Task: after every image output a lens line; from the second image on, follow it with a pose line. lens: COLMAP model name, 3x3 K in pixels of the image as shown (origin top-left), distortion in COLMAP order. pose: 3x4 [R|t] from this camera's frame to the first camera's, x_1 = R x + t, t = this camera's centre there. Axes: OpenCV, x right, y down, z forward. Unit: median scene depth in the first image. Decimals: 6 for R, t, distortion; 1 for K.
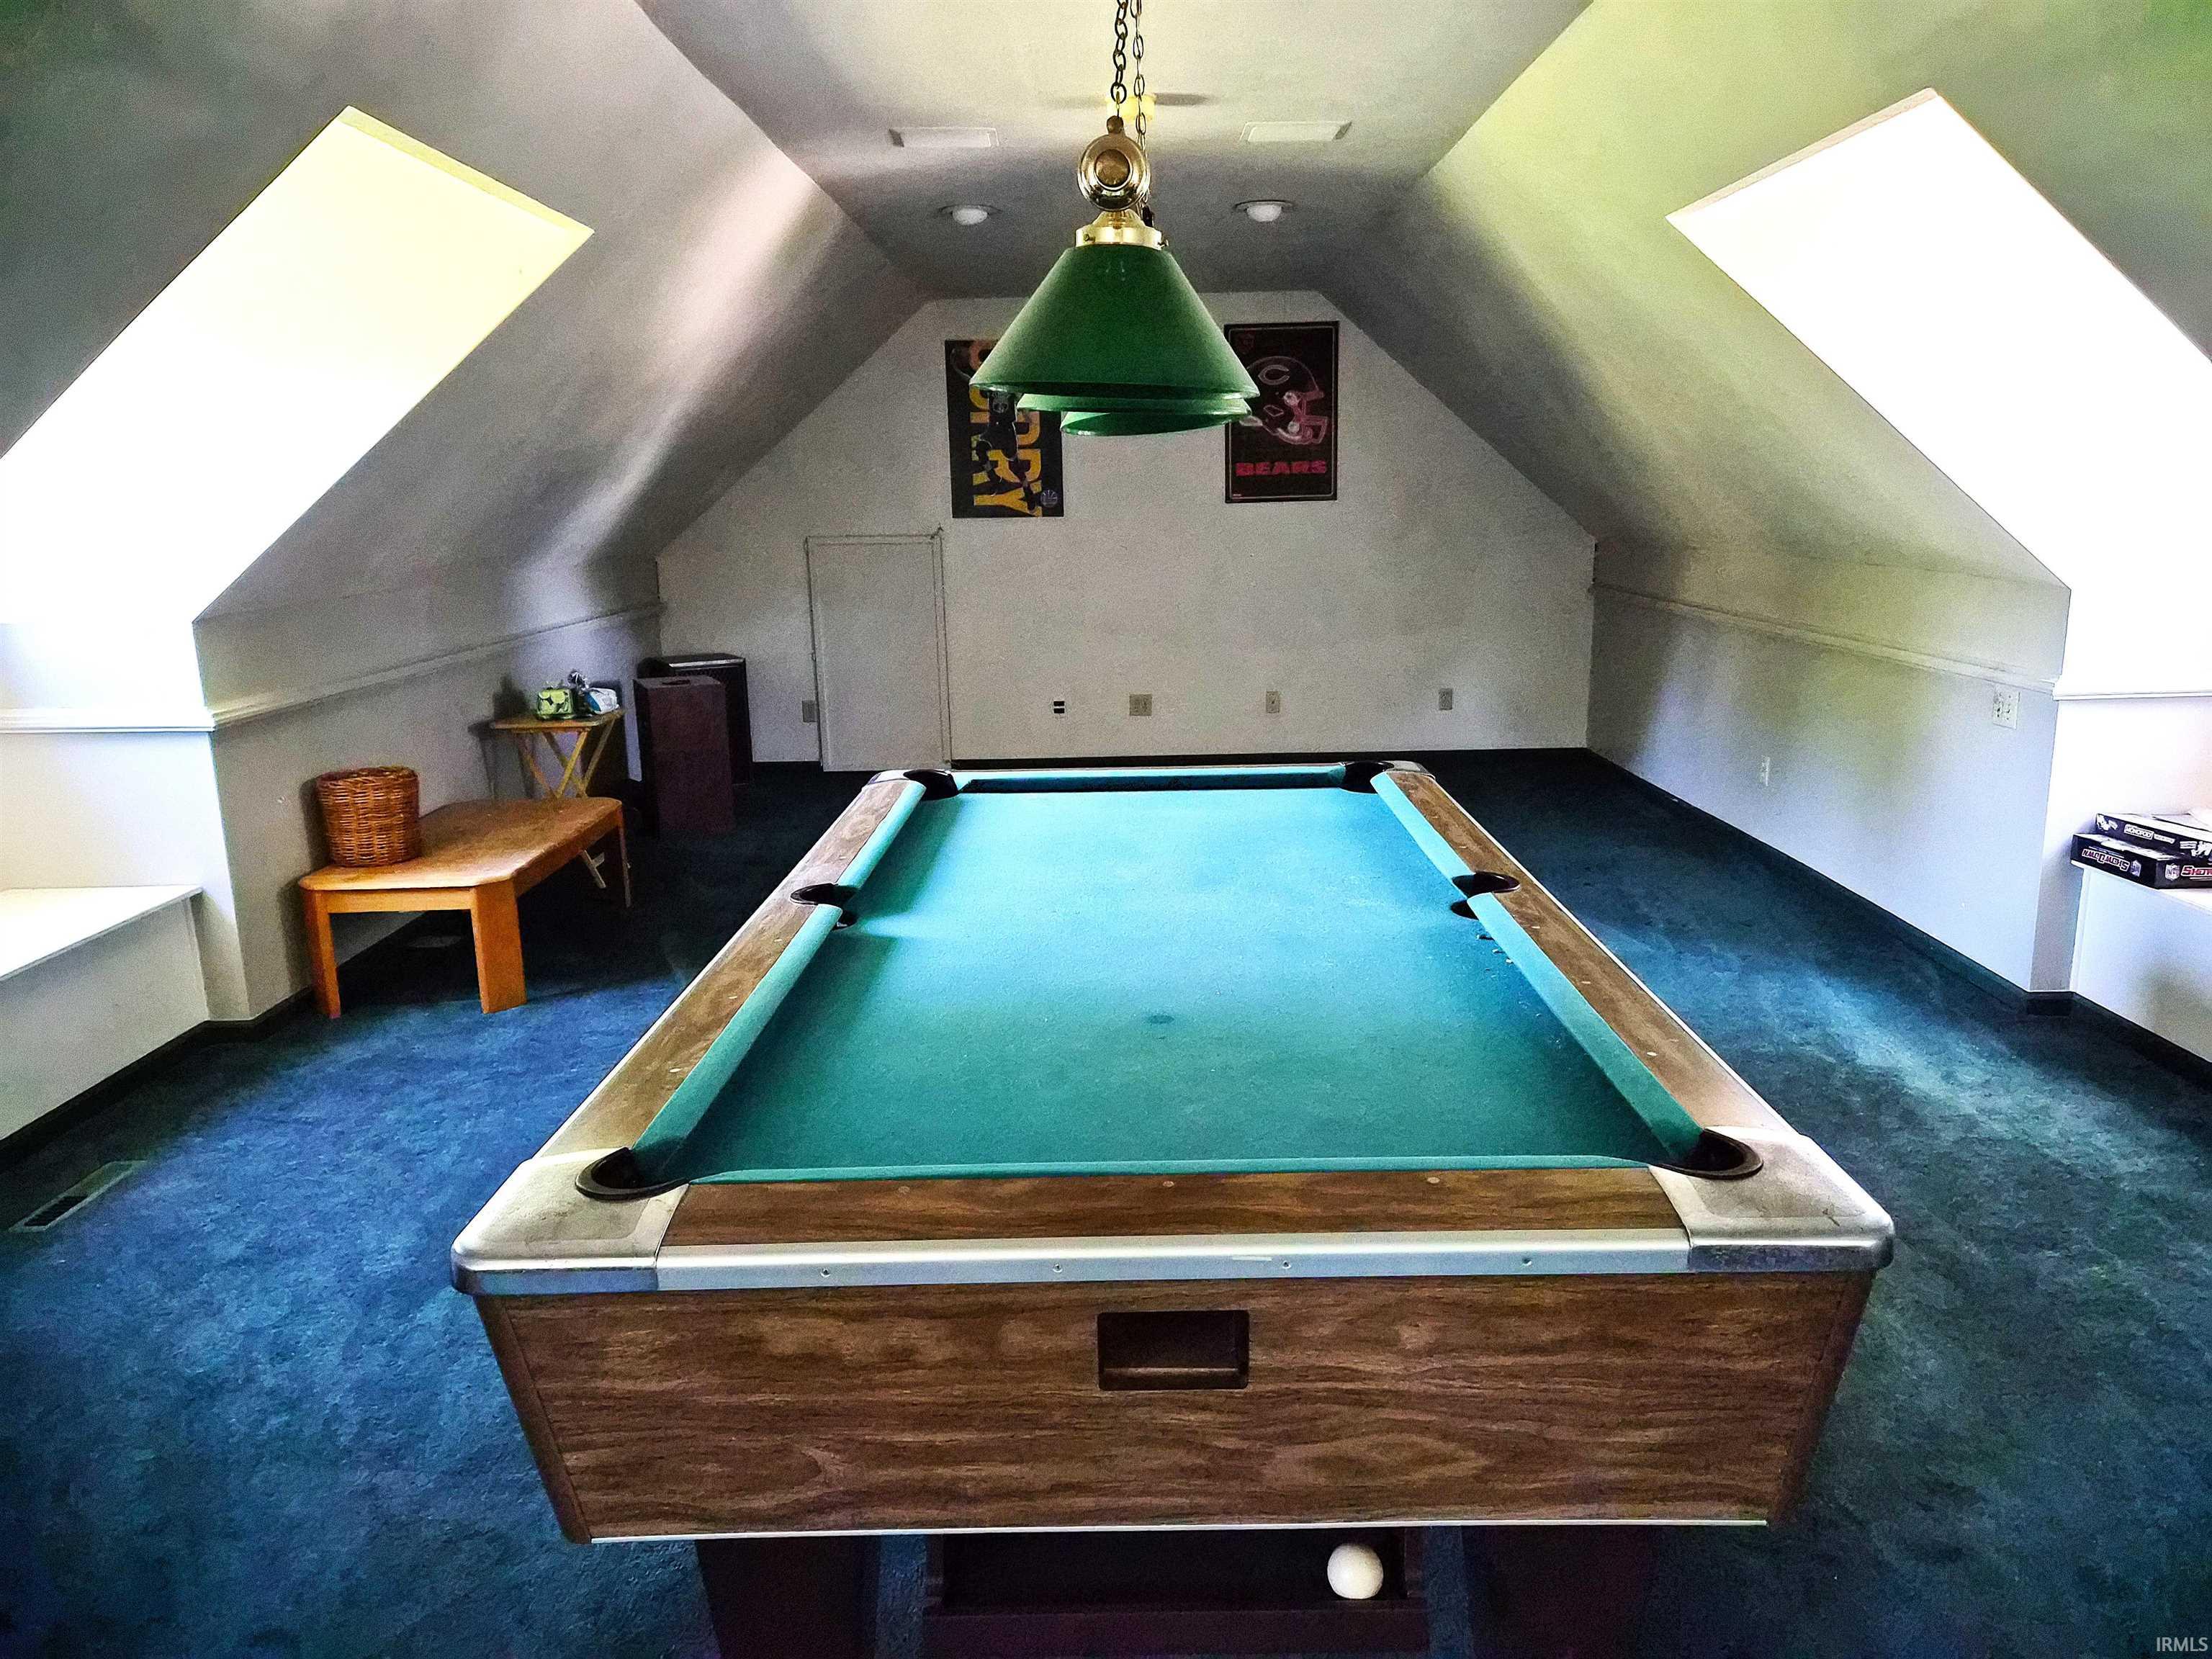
lens RADIAL K [[1461.9, 0, 1102.3], [0, 1461.9, 834.0], [0, 0, 1]] dist [0.055956, -0.047519]
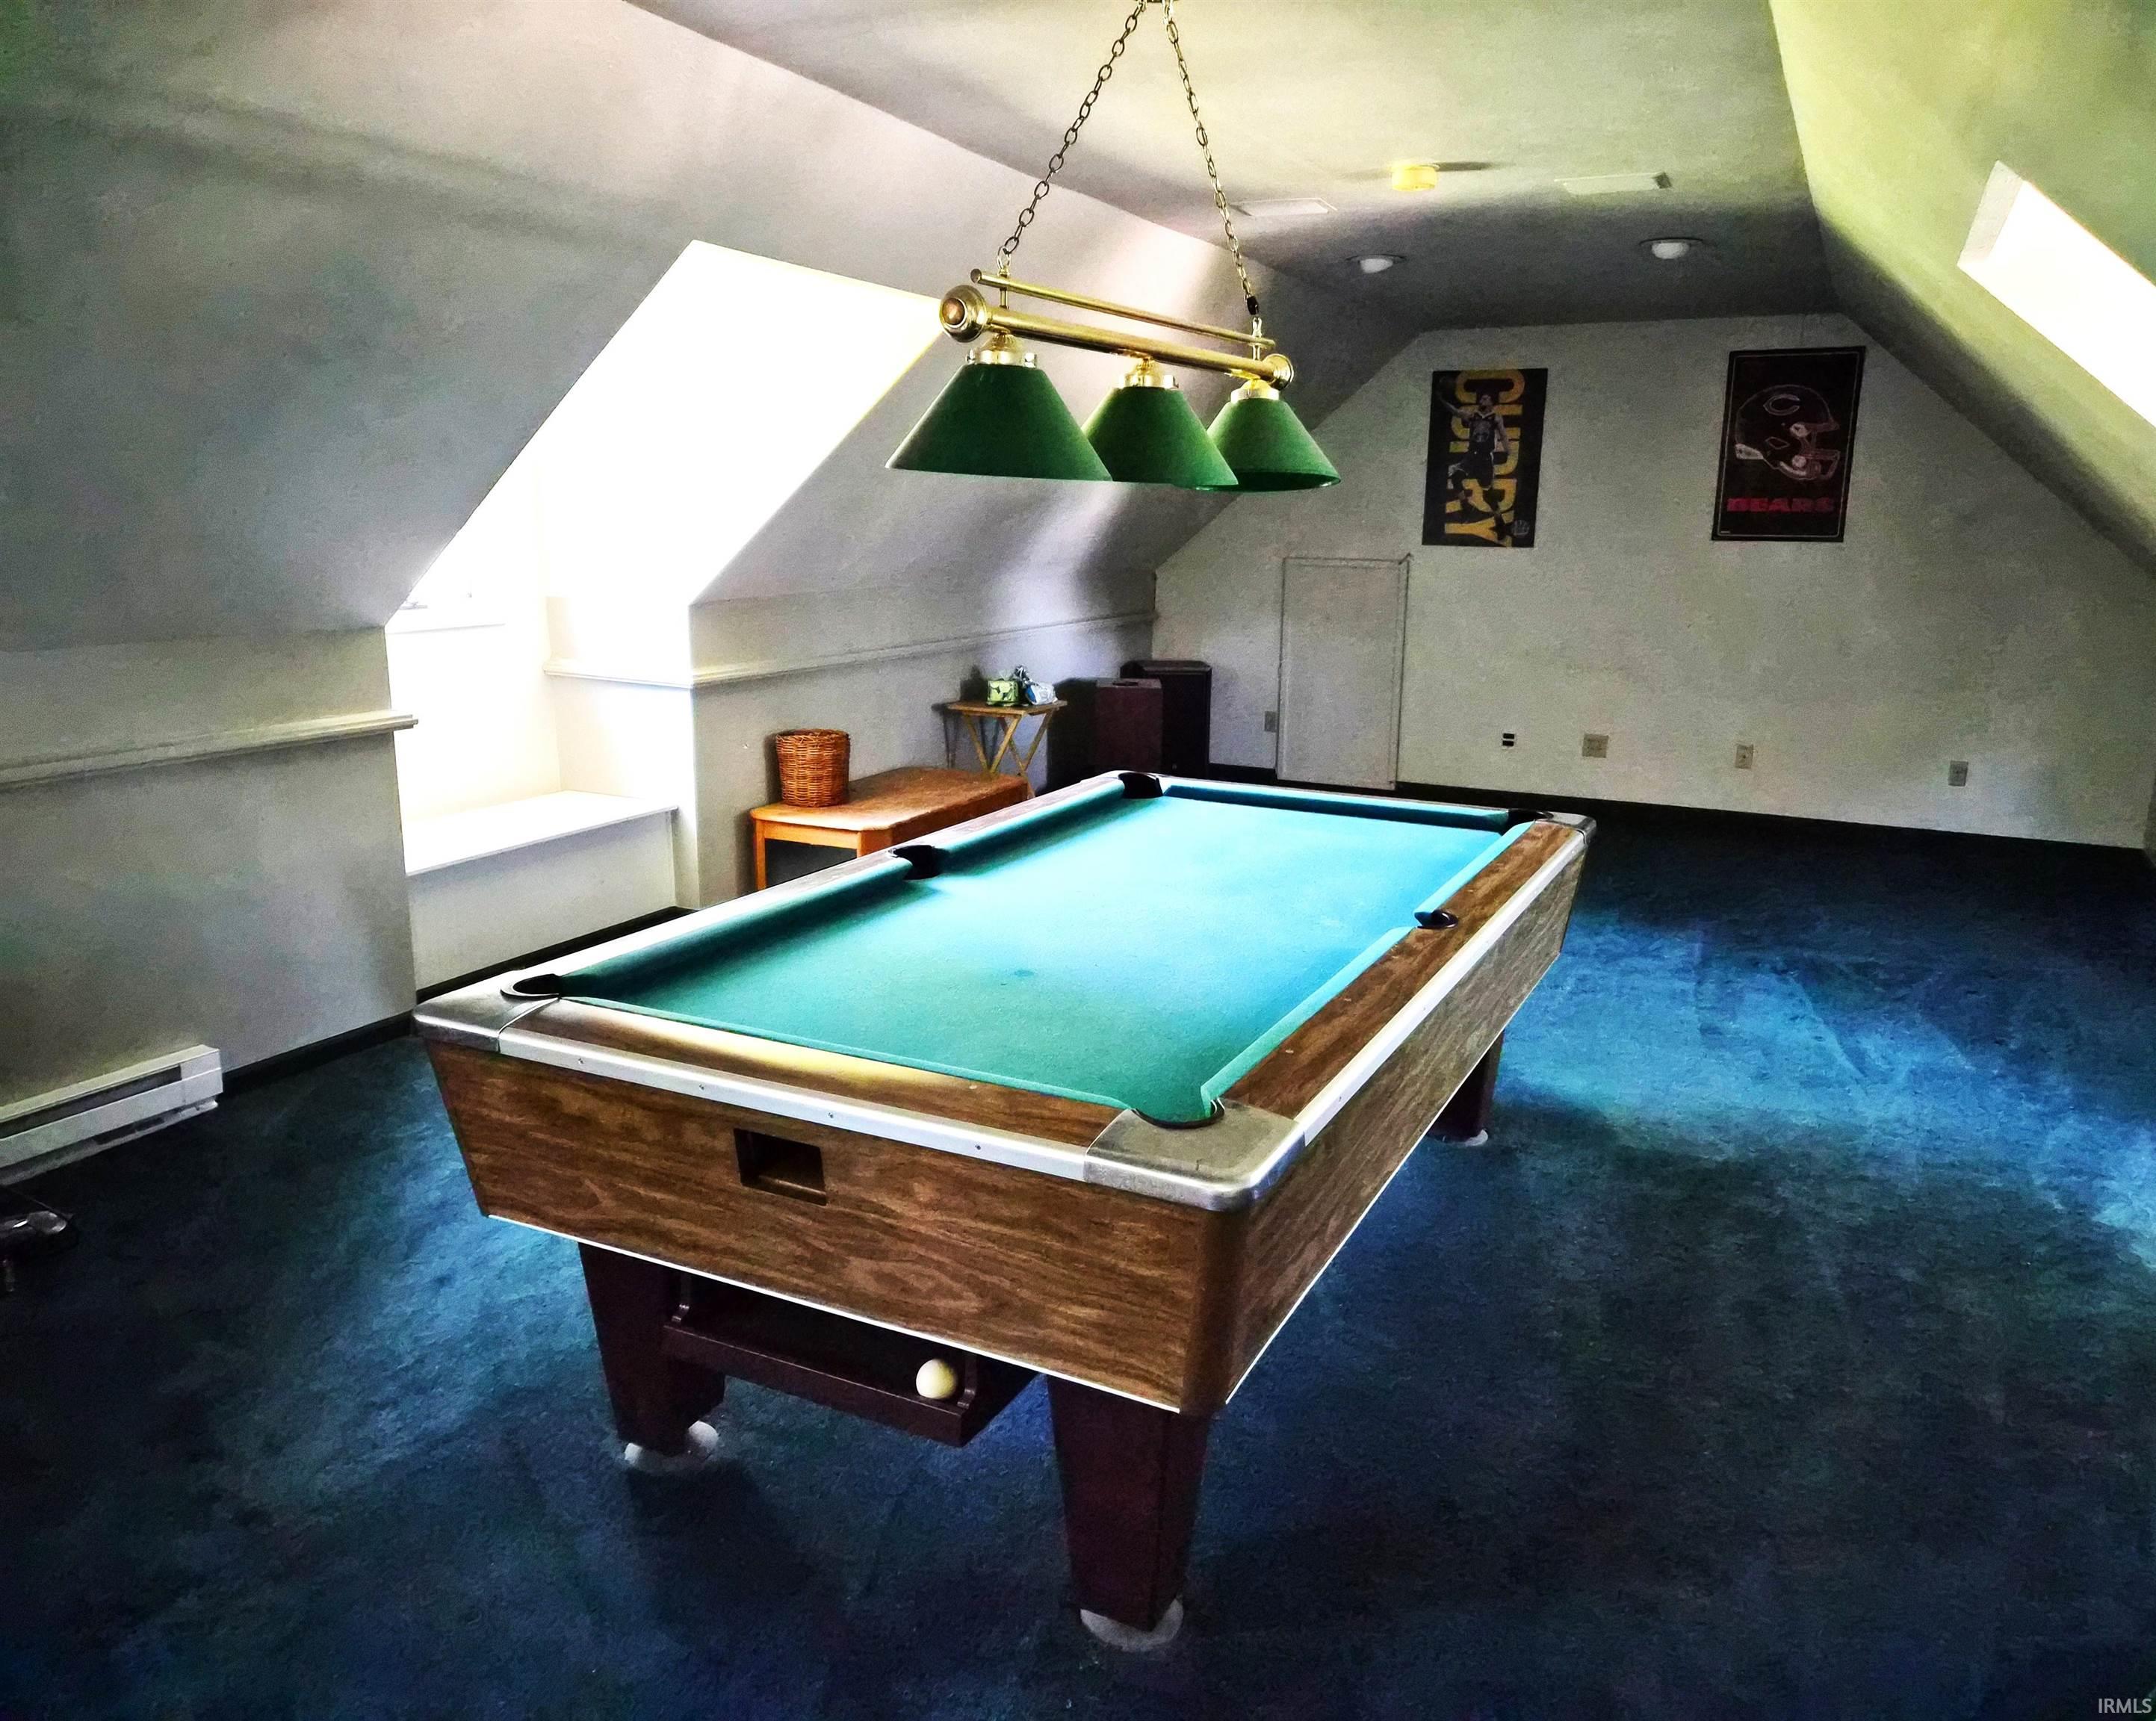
lens RADIAL K [[1480.2, 0, 1091.2], [0, 1480.2, 853.9], [0, 0, 1]] dist [0.053659, -0.006866]
pose [[0.903351, 0.130352, -0.408613, 0.273691], [-0.129164, 0.991150, 0.030635, -0.009285], [0.408990, 0.025104, 0.912193, -0.060339]]
